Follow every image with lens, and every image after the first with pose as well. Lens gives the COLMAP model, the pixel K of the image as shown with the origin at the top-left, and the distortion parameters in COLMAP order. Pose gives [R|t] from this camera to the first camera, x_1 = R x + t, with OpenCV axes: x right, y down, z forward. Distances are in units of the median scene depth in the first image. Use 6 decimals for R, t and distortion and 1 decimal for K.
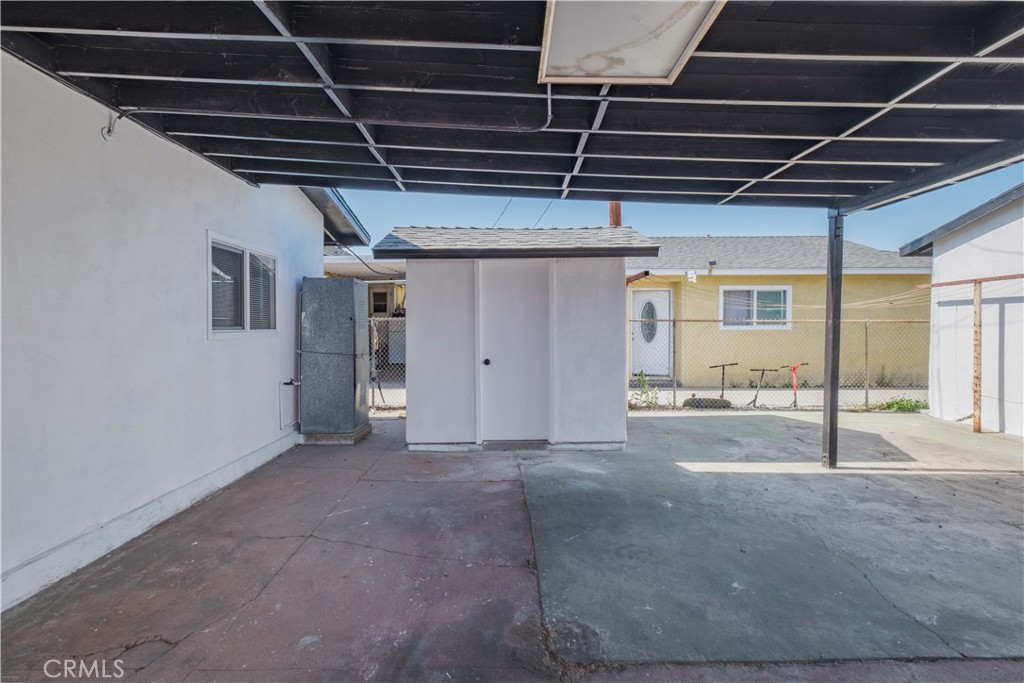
lens RADIAL K [[465.7, 0, 500.3], [0, 465.7, 335.4], [0, 0, 1]] dist [-0.000025, -0.000589]
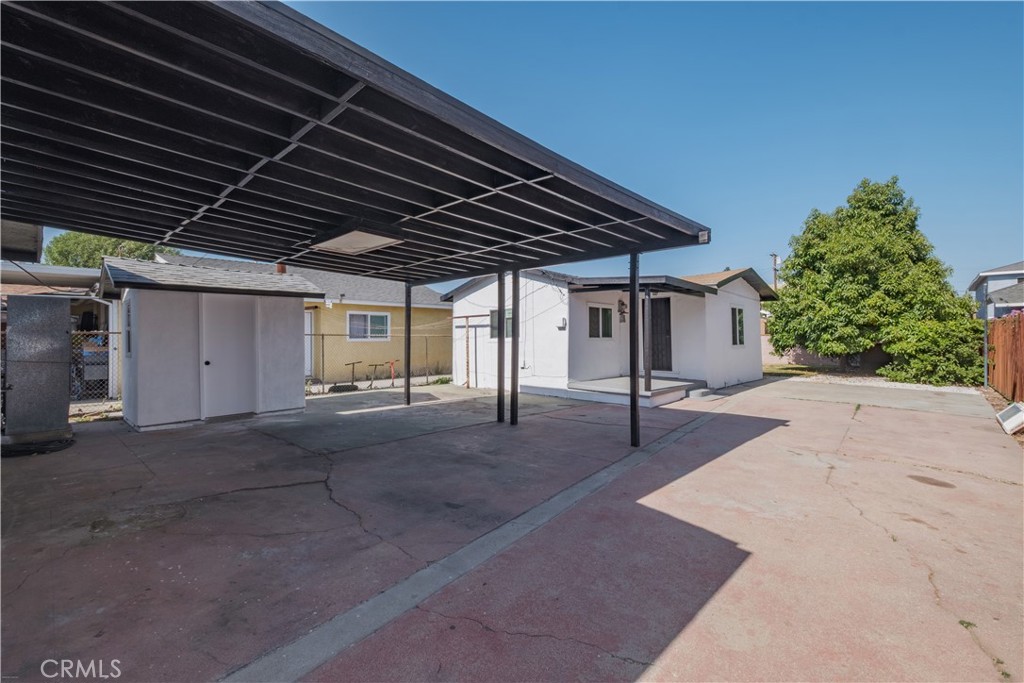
lens RADIAL K [[455.8, 0, 504.4], [0, 455.8, 334.8], [0, 0, 1]] dist [0.000490, 0.000751]
pose [[0.692970, 0.004550, 0.720952, -0.349797], [0.017766, 0.999569, -0.023385, 0.015659], [-0.720747, 0.029014, 0.692591, -0.553154]]
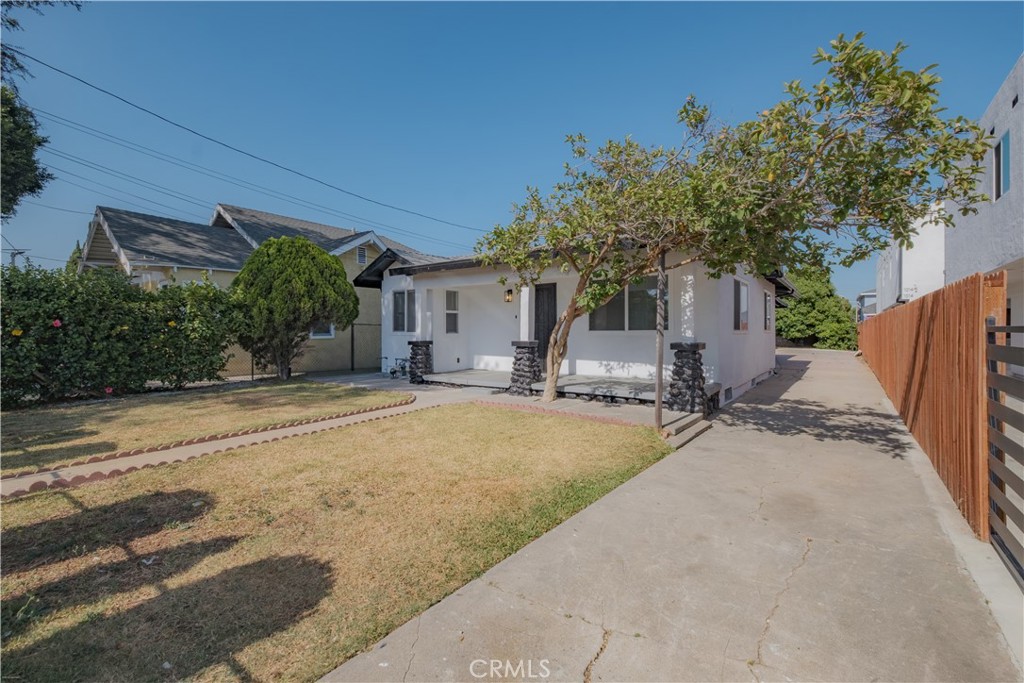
lens RADIAL K [[435.7, 0, 510.0], [0, 435.7, 335.7], [0, 0, 1]] dist [-0.001109, -0.000104]
pose [[0.596924, -0.007579, 0.802262, -3.629281], [0.017644, 0.999838, -0.003682, 0.028124], [-0.802104, 0.016354, 0.596961, -0.499390]]
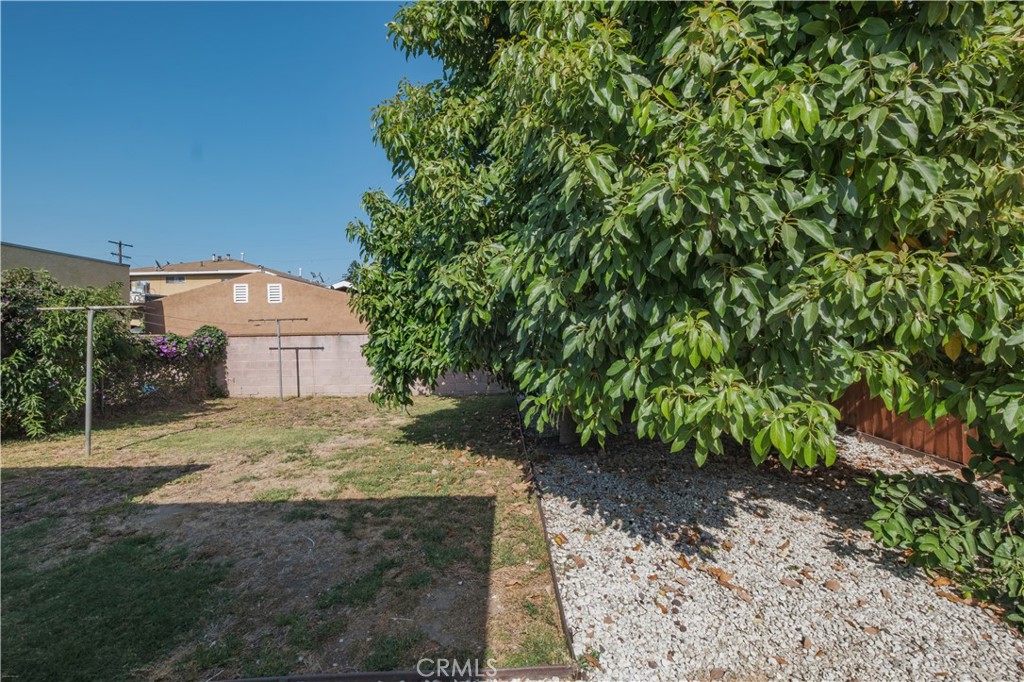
lens RADIAL K [[455.8, 0, 504.4], [0, 455.8, 334.3], [0, 0, 1]] dist [0.000490, 0.000751]
pose [[0.000965, 0.001034, 0.999999, 2.343679], [0.036463, 0.999334, -0.001068, -0.005735], [-0.999335, 0.036464, 0.000927, 0.046510]]
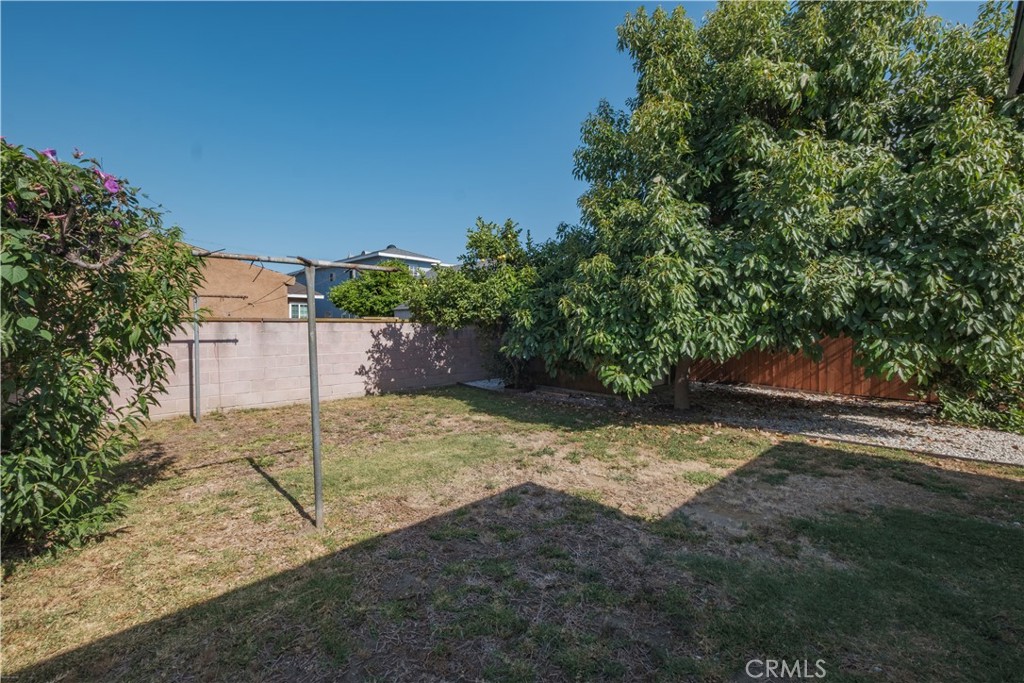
lens RADIAL K [[455.8, 0, 504.4], [0, 455.8, 334.8], [0, 0, 1]] dist [0.000490, 0.000751]
pose [[-0.702202, -0.013284, 0.711854, 2.756796], [0.015678, 0.999295, 0.034114, -0.025940], [-0.711805, 0.035115, -0.701499, 1.123505]]
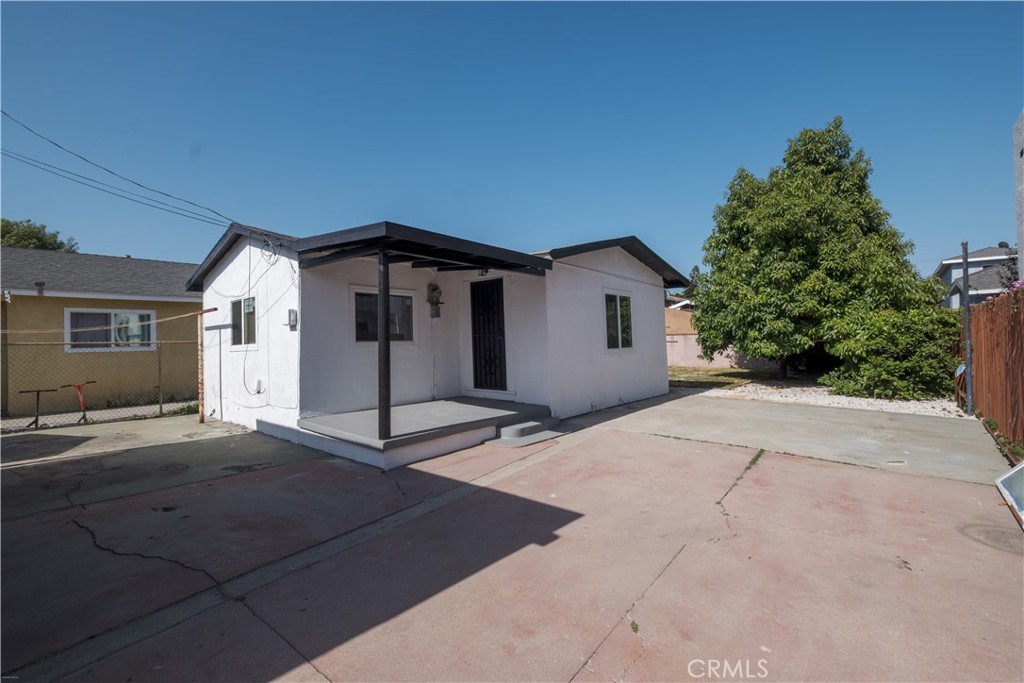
lens RADIAL K [[465.7, 0, 500.3], [0, 465.7, 335.4], [0, 0, 1]] dist [-0.000025, -0.000589]
pose [[0.658419, -0.003377, 0.752644, 0.564053], [0.035466, 0.999018, -0.026543, 0.017937], [-0.751816, 0.044170, 0.657892, -0.565794]]
